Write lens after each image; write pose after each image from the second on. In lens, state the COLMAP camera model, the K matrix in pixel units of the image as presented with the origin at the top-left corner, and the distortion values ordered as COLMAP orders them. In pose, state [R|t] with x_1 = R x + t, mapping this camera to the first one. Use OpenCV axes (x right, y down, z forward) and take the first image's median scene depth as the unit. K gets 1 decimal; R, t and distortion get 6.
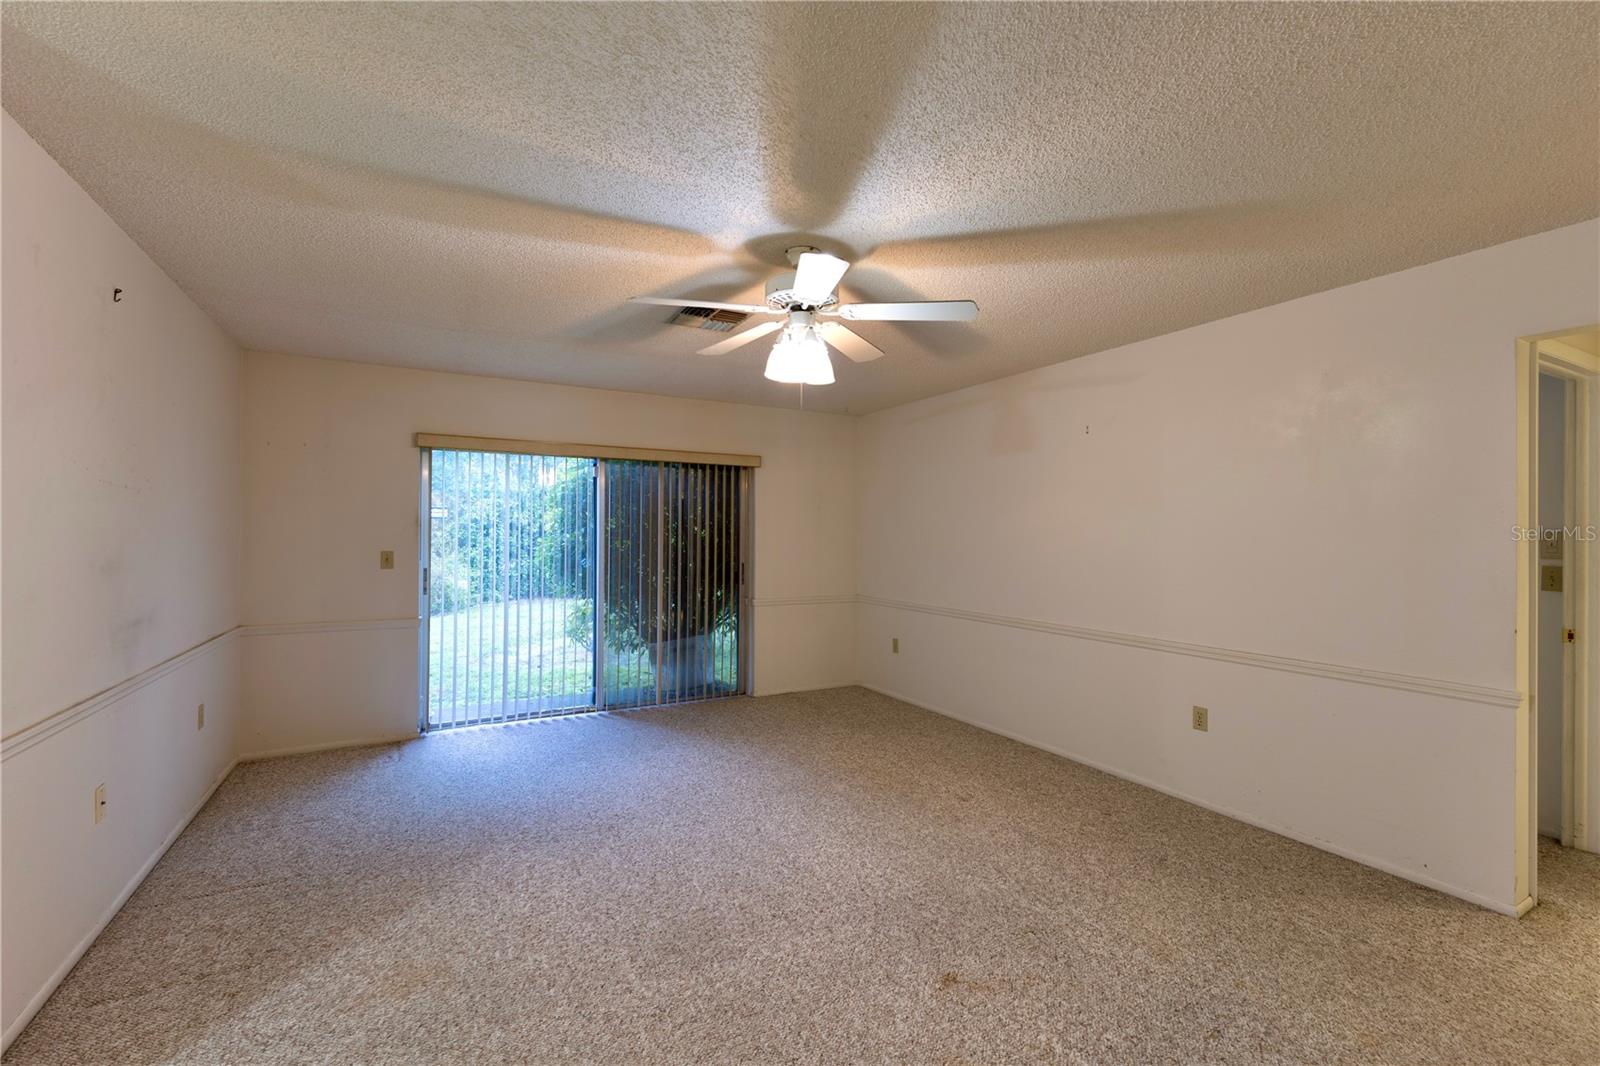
lens RADIAL K [[687.3, 0, 801.5], [0, 687.3, 533.0], [0, 0, 1]] dist [0.013141, -0.003548]
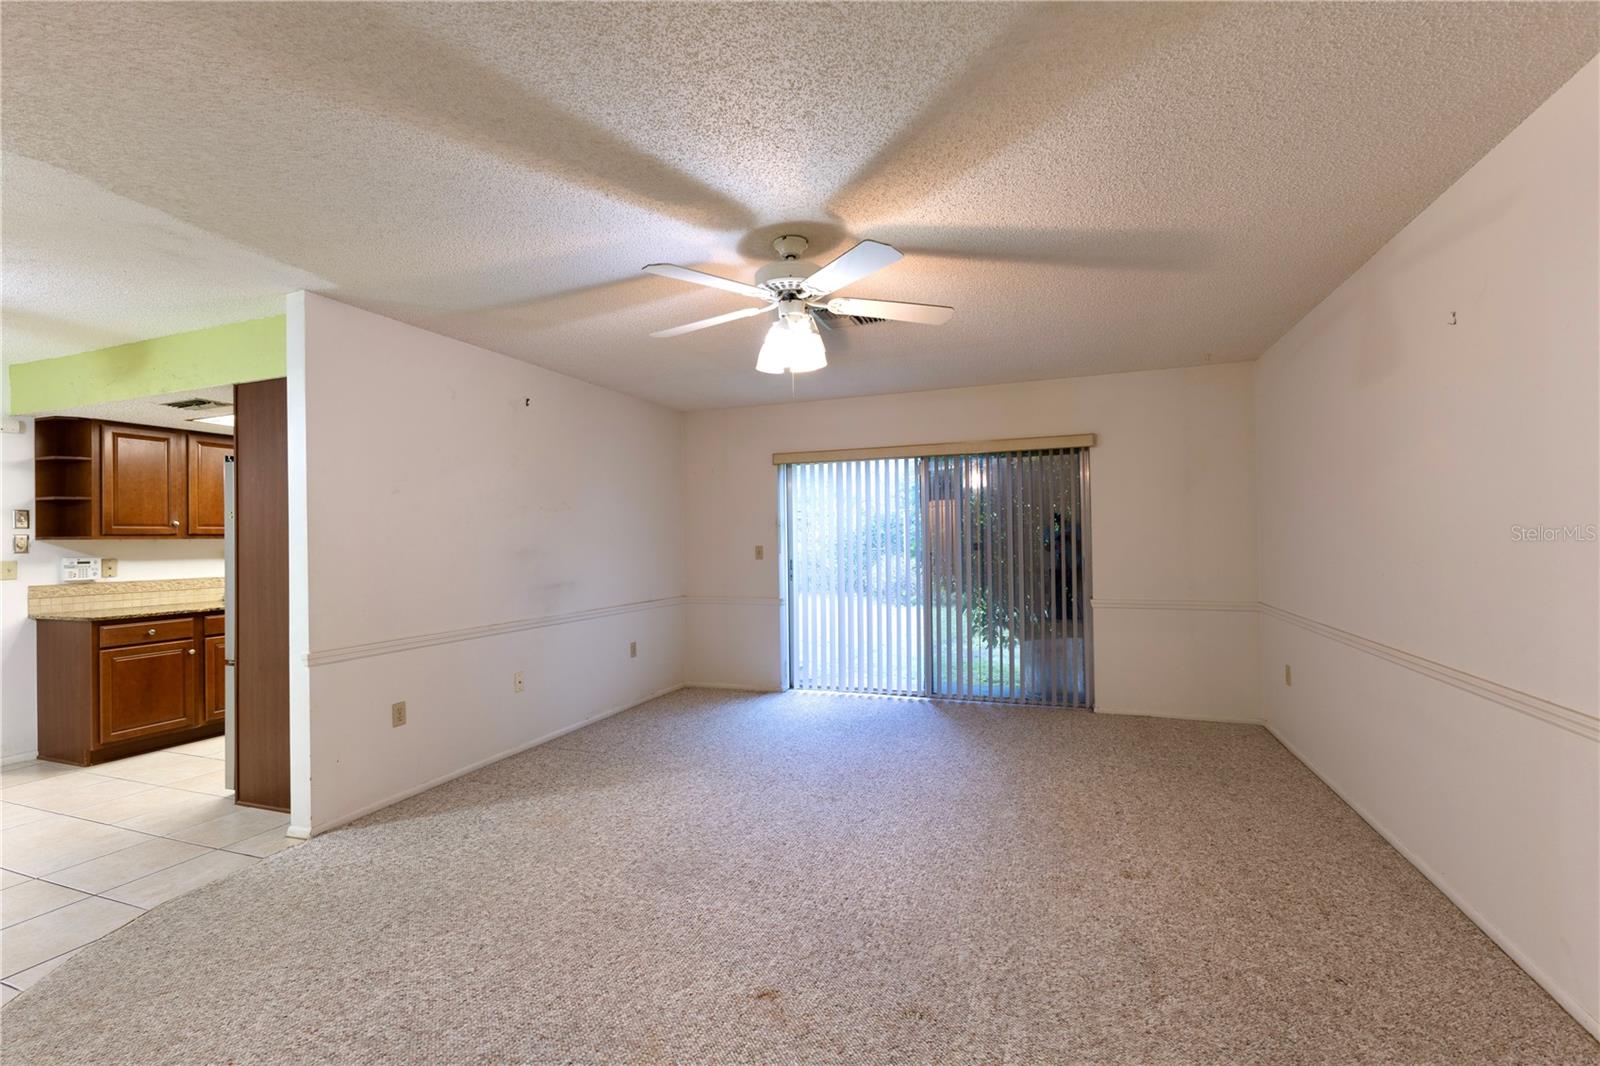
lens RADIAL K [[687.3, 0, 801.1], [0, 687.3, 533.5], [0, 0, 1]] dist [0.013141, -0.003548]
pose [[0.648820, -0.022993, -0.760595, 0.504911], [0.023409, 0.999673, -0.010252, 0.019996], [0.760582, -0.011152, 0.649146, 0.229892]]
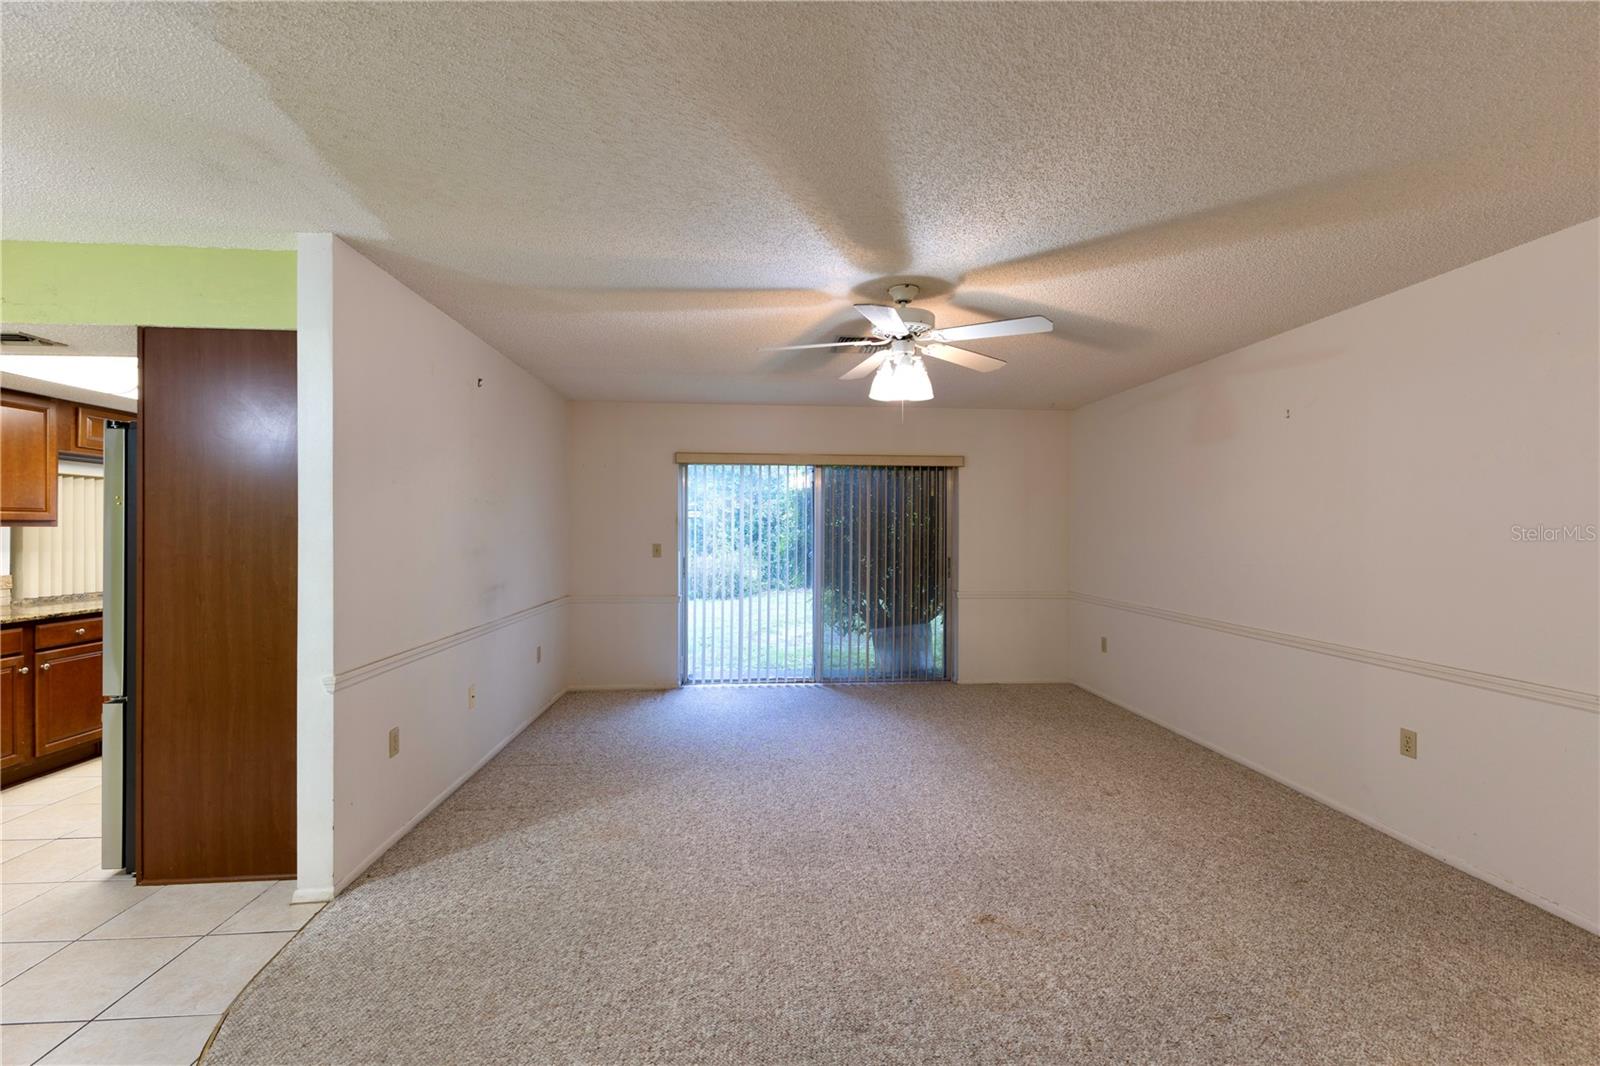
lens RADIAL K [[687.3, 0, 799.7], [0, 687.3, 533.9], [0, 0, 1]] dist [0.013141, -0.003548]
pose [[0.909467, -0.000422, -0.415775, 0.214012], [0.003661, 0.999969, 0.006994, -0.001181], [0.415759, -0.007883, 0.909440, -0.088100]]
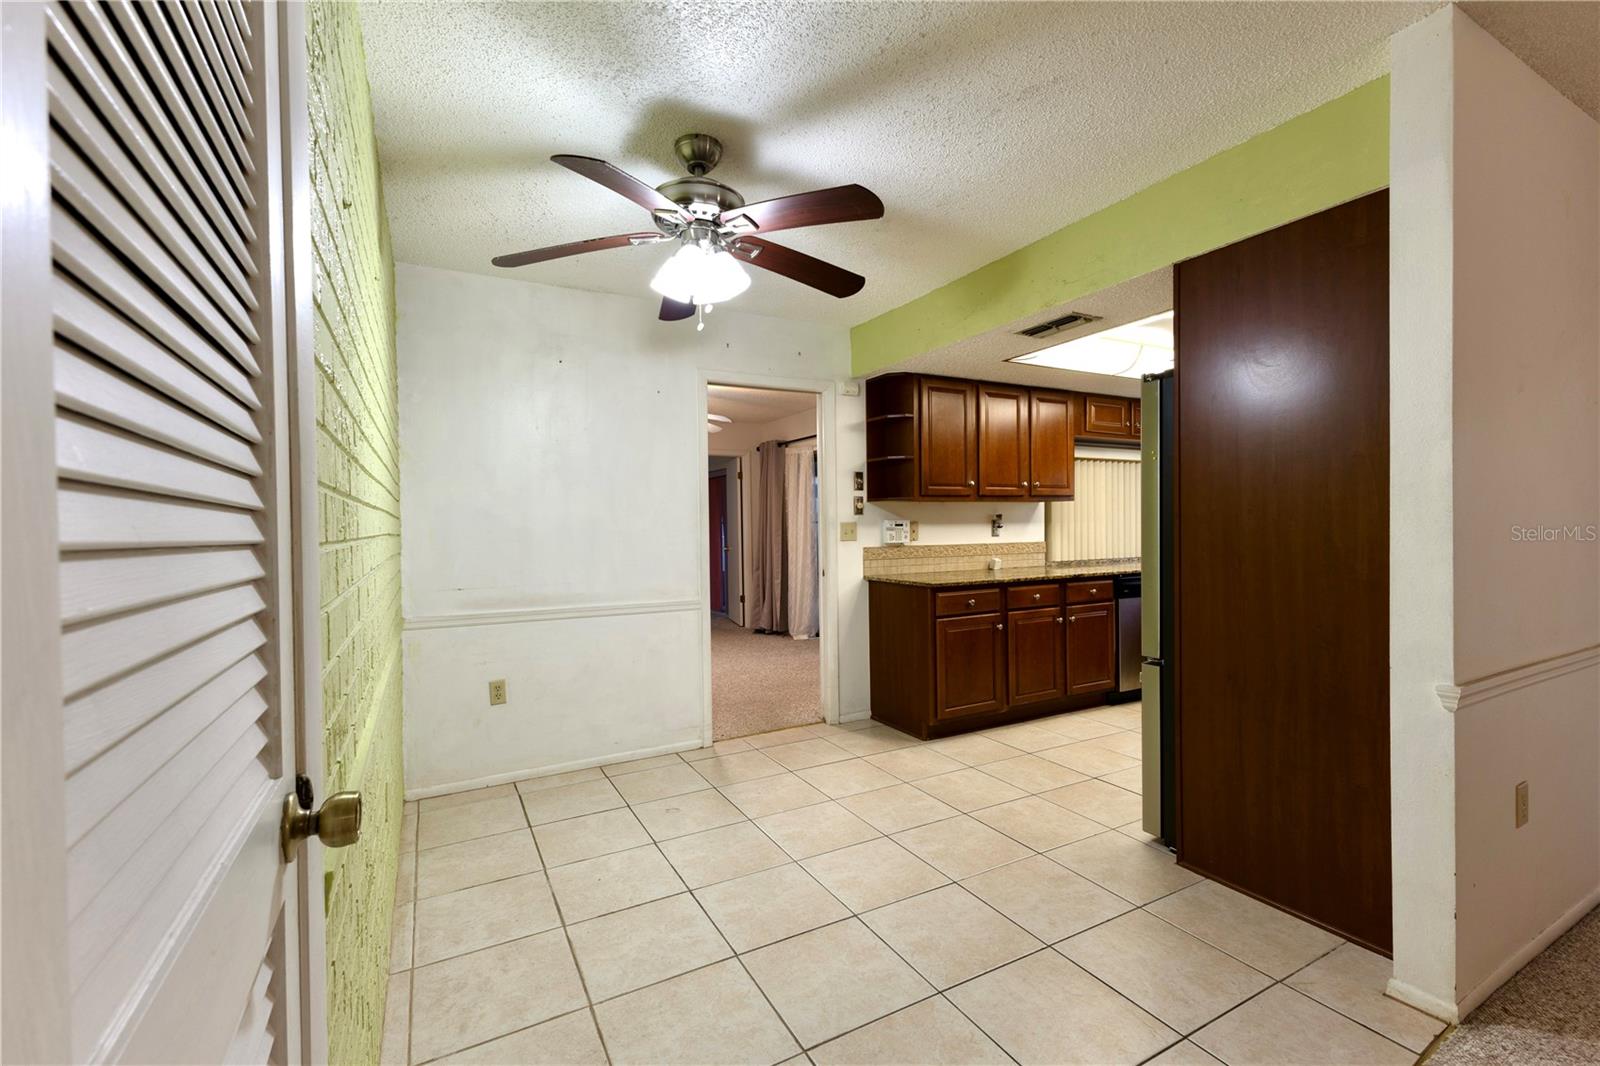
lens RADIAL K [[687.3, 0, 805.0], [0, 687.3, 532.4], [0, 0, 1]] dist [0.013141, -0.003548]
pose [[0.000576, 0.005738, -0.999983, -0.023323], [0.017771, 0.999826, 0.005747, 0.031262], [0.999842, -0.017774, 0.000473, -0.078393]]
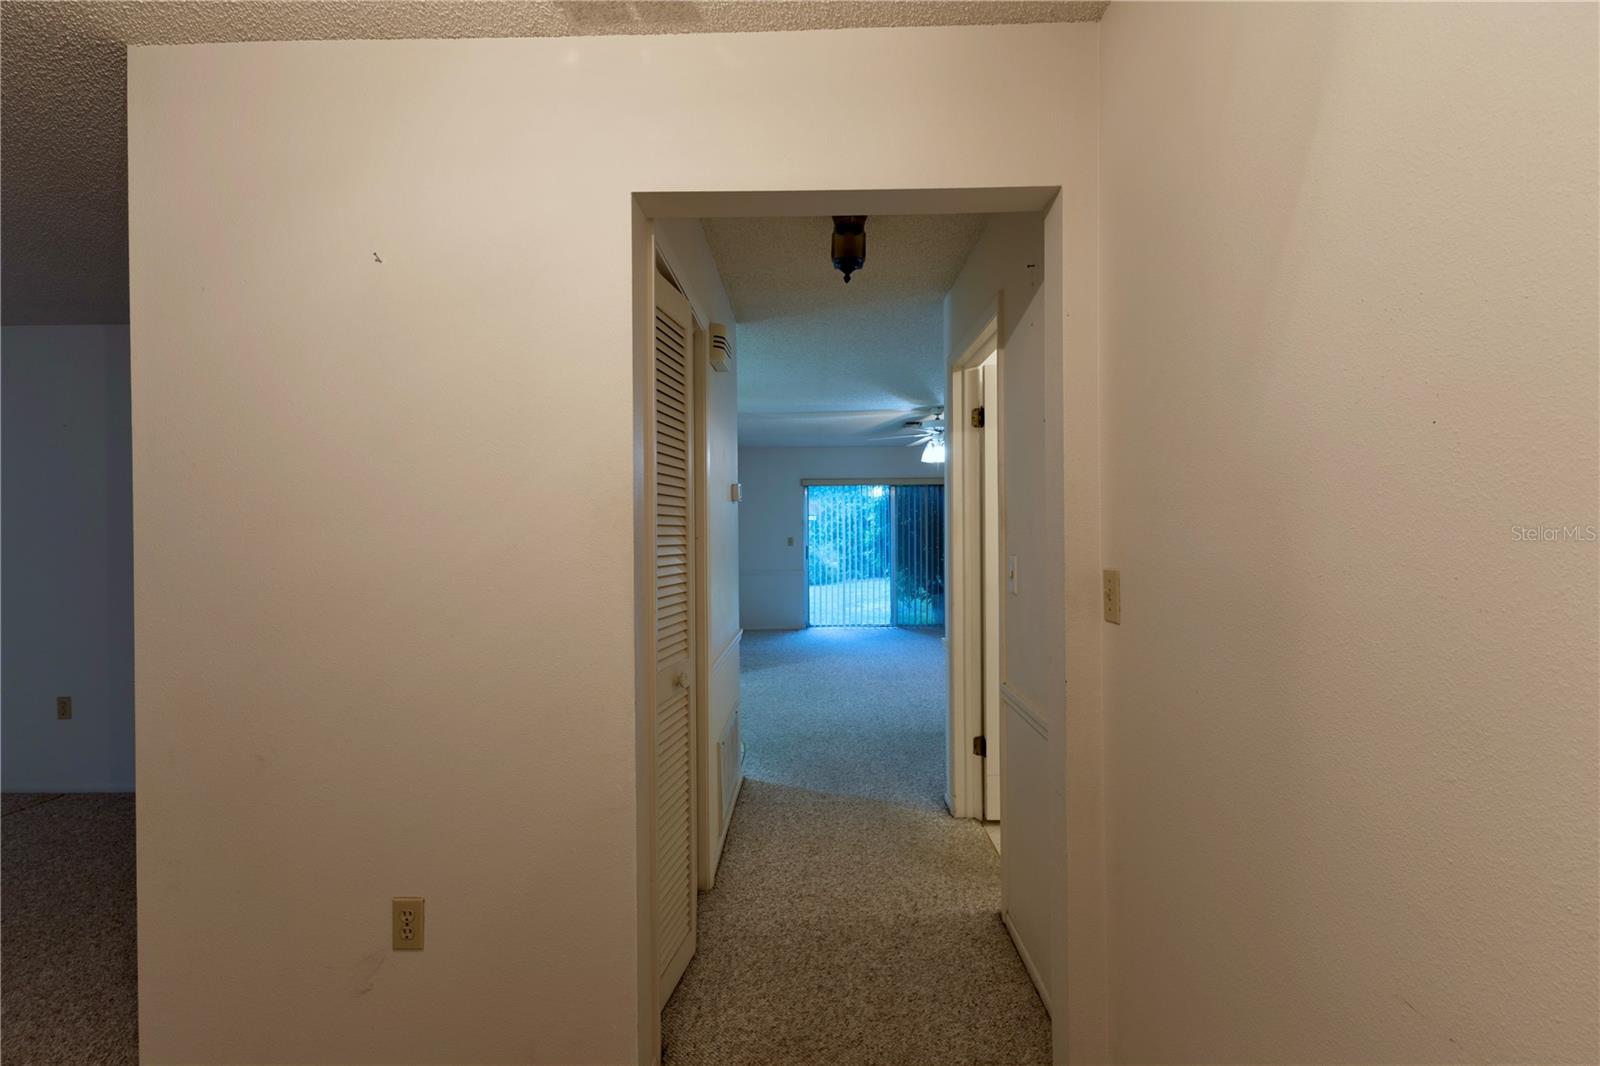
lens RADIAL K [[687.3, 0, 804.0], [0, 687.3, 531.0], [0, 0, 1]] dist [0.013141, -0.003548]
pose [[0.868075, -0.012637, -0.496272, 0.508808], [0.015219, 0.999884, 0.001161, 0.006026], [0.496199, -0.008561, 0.868166, -0.852073]]
